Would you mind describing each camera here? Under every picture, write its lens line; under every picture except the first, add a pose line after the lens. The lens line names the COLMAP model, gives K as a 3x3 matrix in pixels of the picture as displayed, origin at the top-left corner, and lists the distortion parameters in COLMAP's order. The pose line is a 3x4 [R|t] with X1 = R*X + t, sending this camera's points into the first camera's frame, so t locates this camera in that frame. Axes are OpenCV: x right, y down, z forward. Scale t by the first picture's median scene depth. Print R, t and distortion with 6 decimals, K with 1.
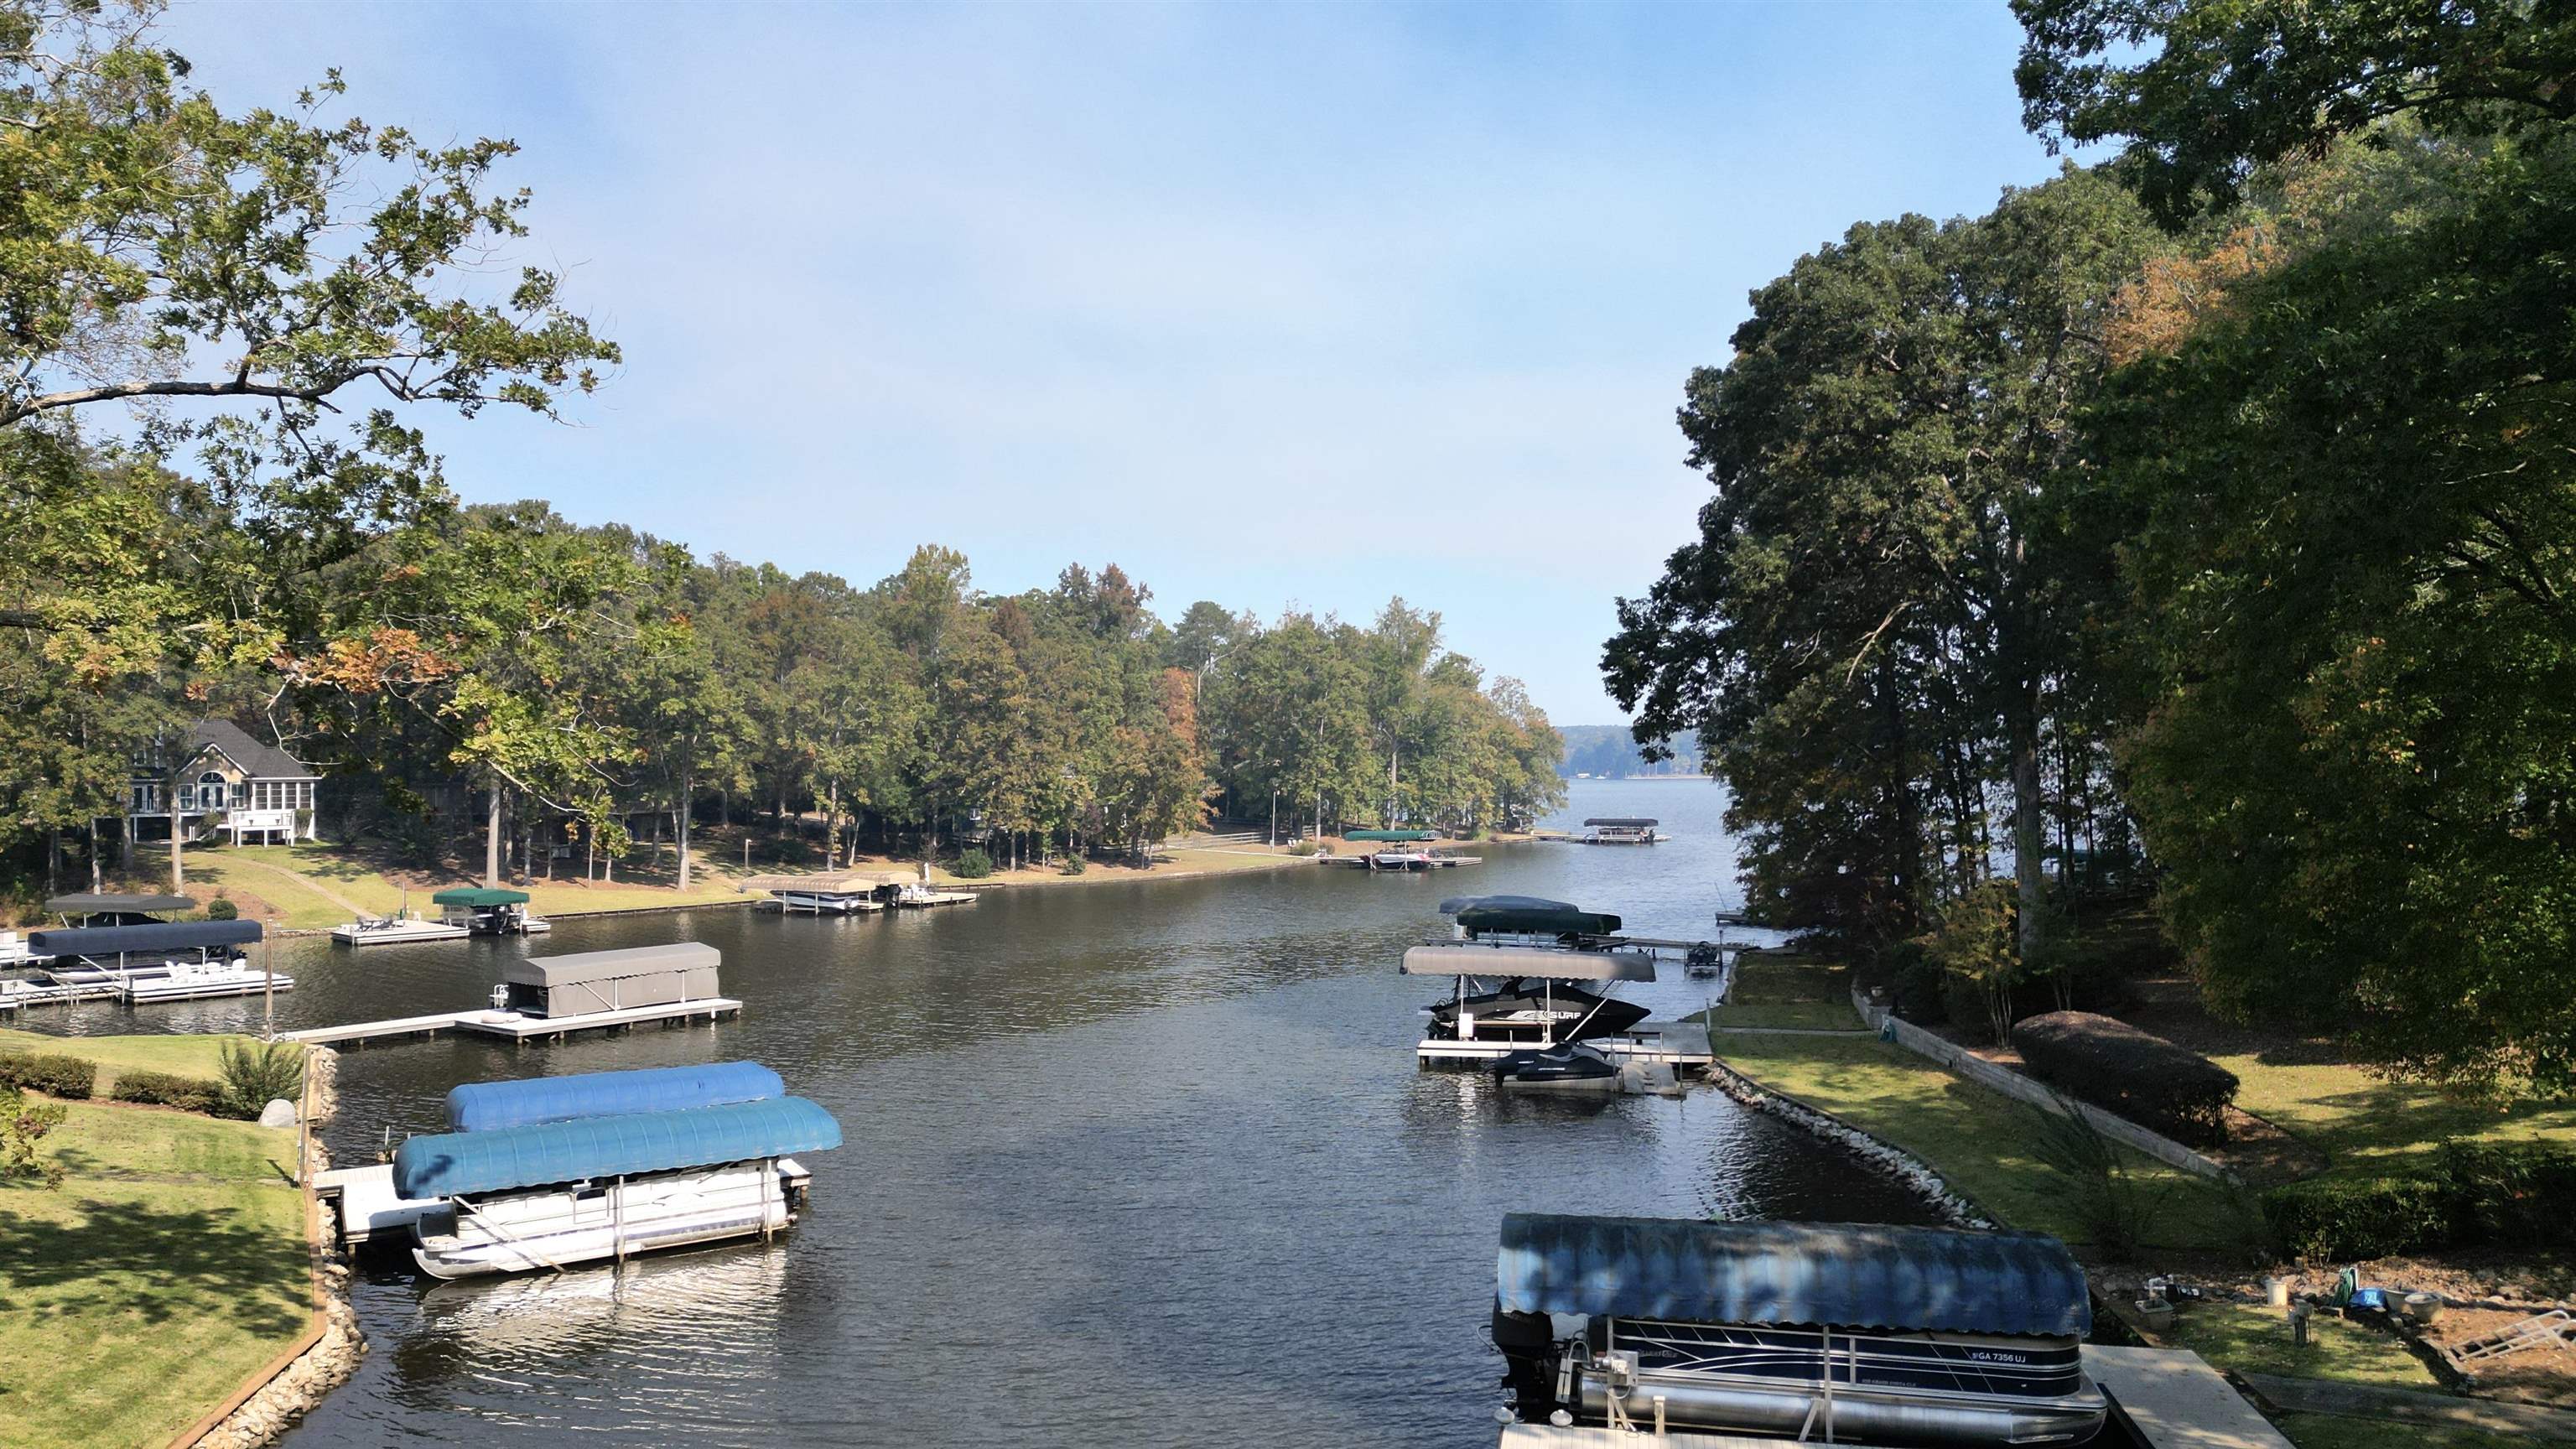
lens RADIAL K [[1830.2, 0, 1288.7], [0, 1830.2, 736.6], [0, 0, 1]] dist [0.081060, -0.079808]
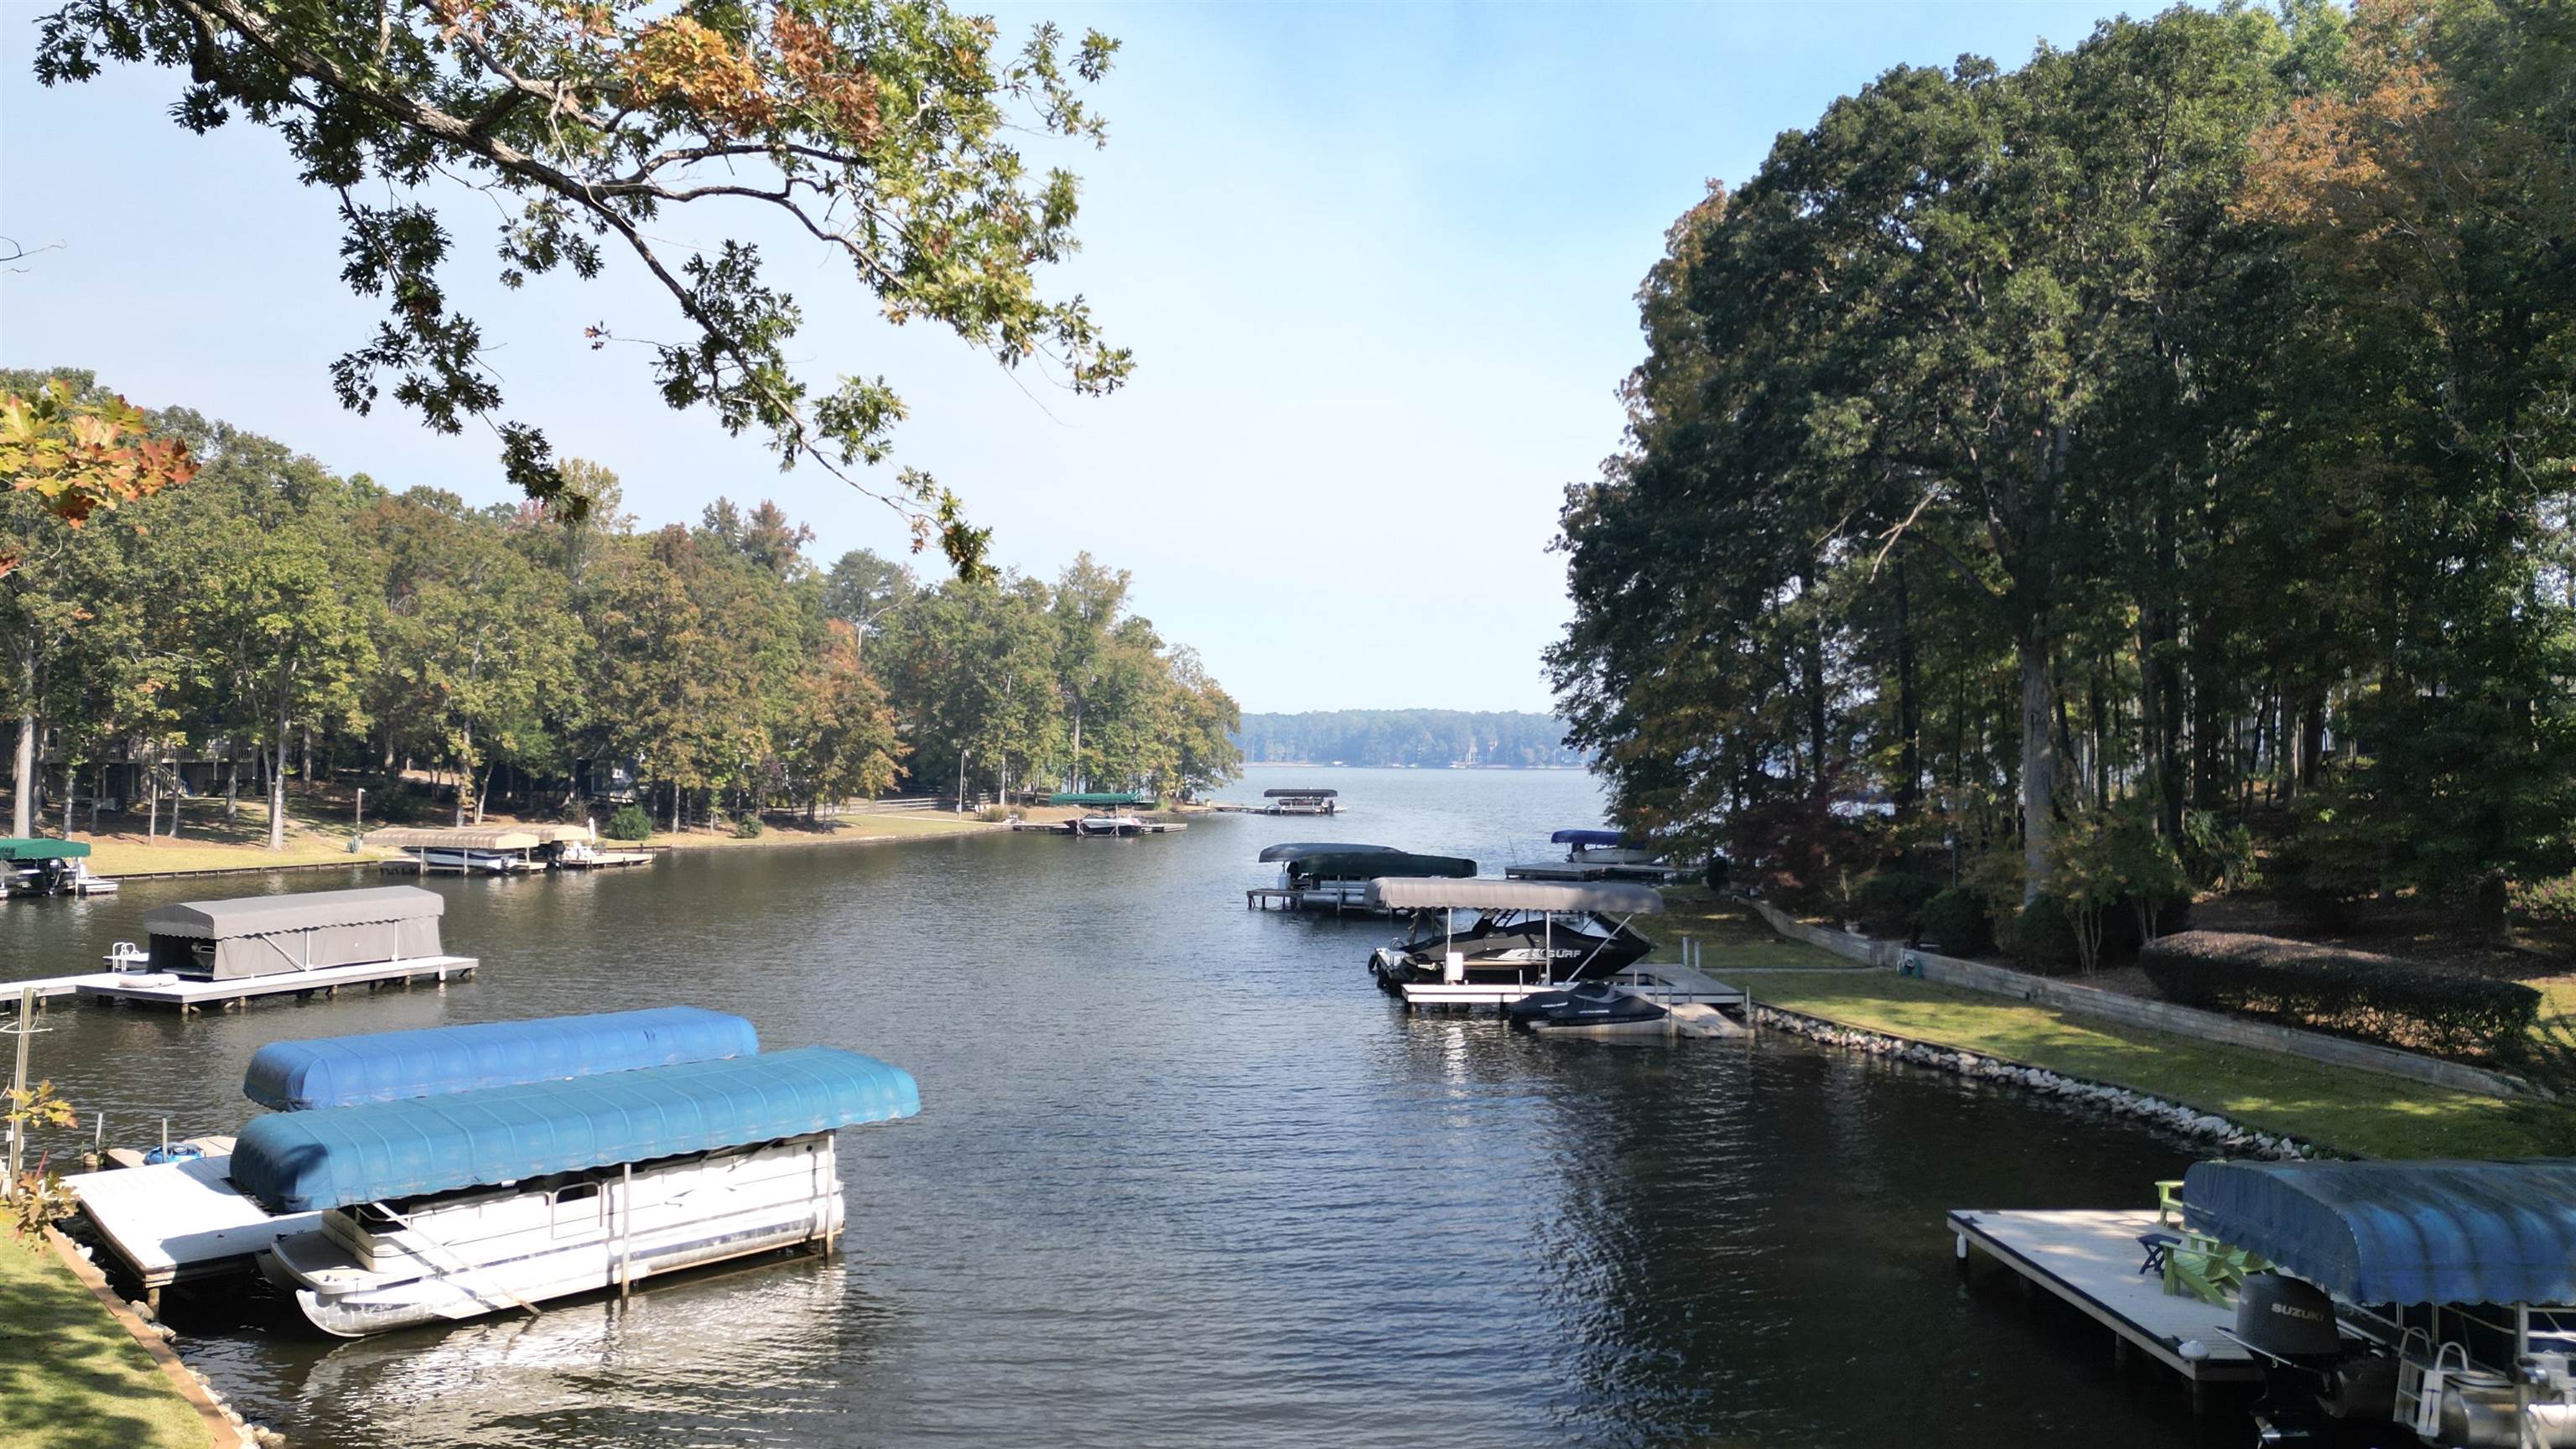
lens RADIAL K [[1830.2, 0, 1295.7], [0, 1830.2, 730.9], [0, 0, 1]] dist [0.081060, -0.079808]
pose [[0.972906, 0.018088, 0.230490, -0.081271], [-0.018675, 0.999826, 0.000366, 0.022770], [-0.230444, -0.004661, 0.973075, 0.088379]]
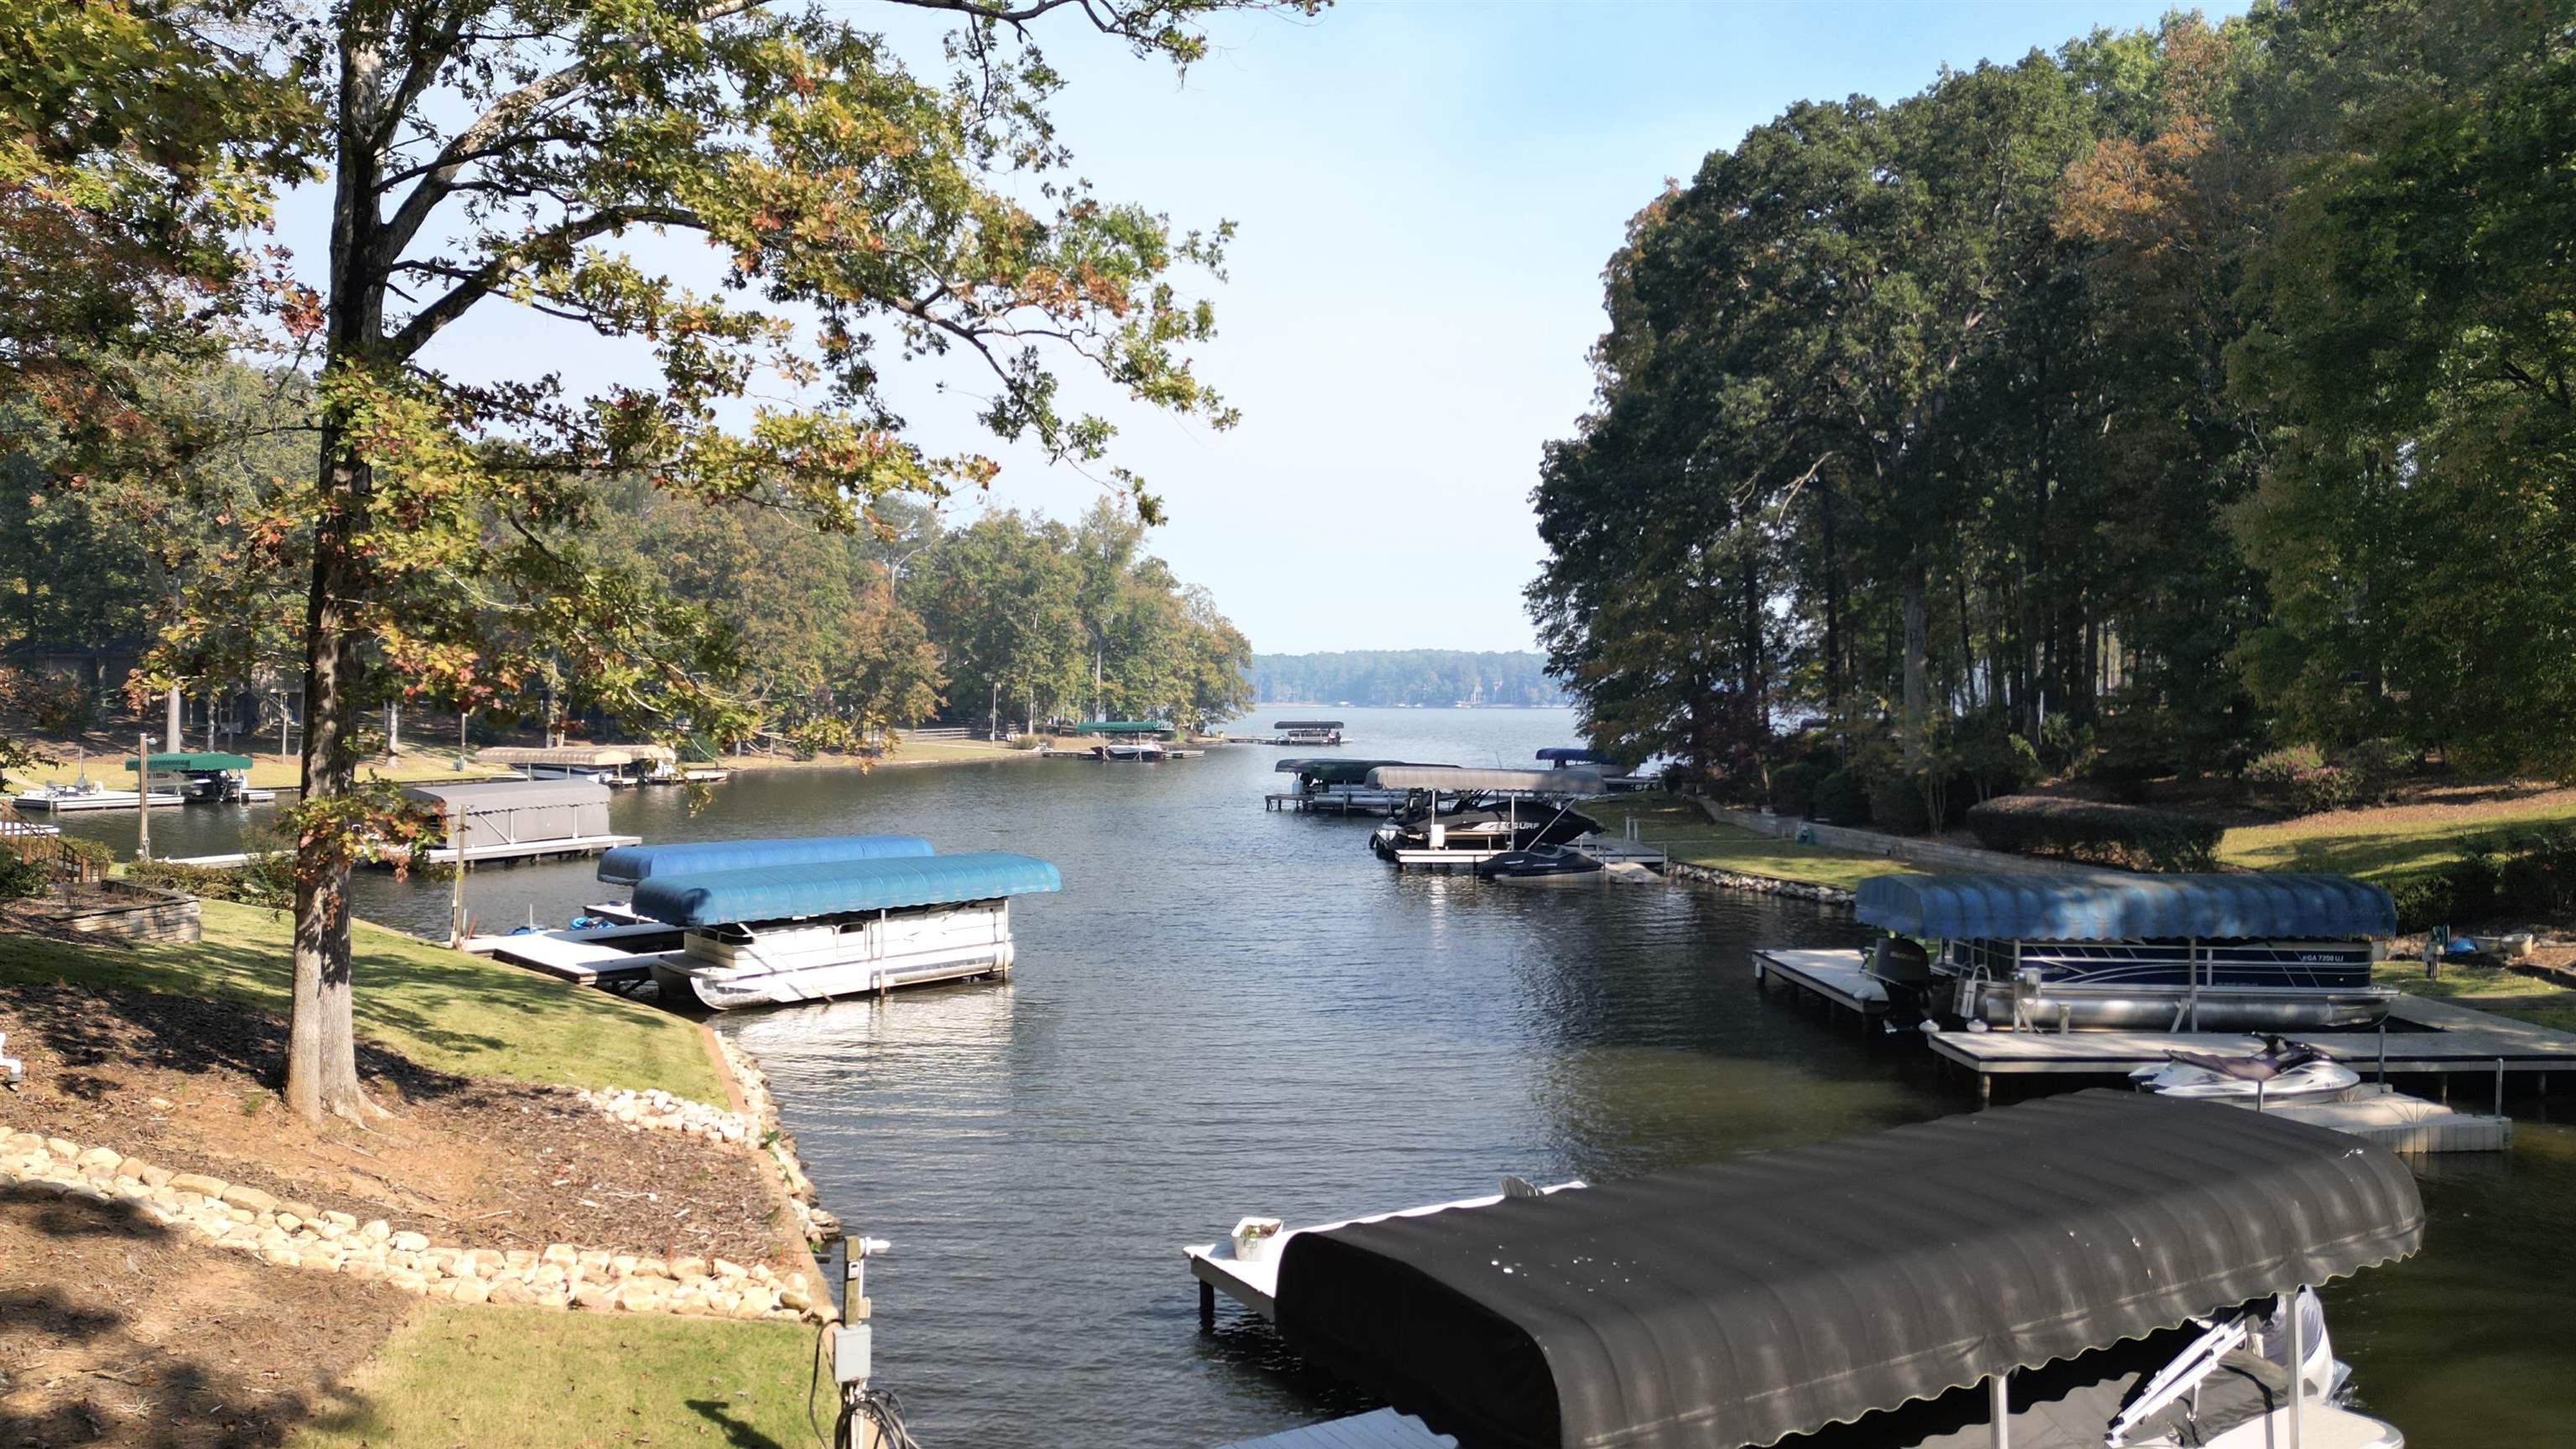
lens RADIAL K [[1830.2, 0, 1298.8], [0, 1830.2, 750.7], [0, 0, 1]] dist [0.081060, -0.079808]
pose [[0.973304, 0.006780, 0.229421, -0.105996], [-0.016977, 0.998952, 0.042501, 0.029918], [-0.228892, -0.045261, 0.972399, -0.005898]]
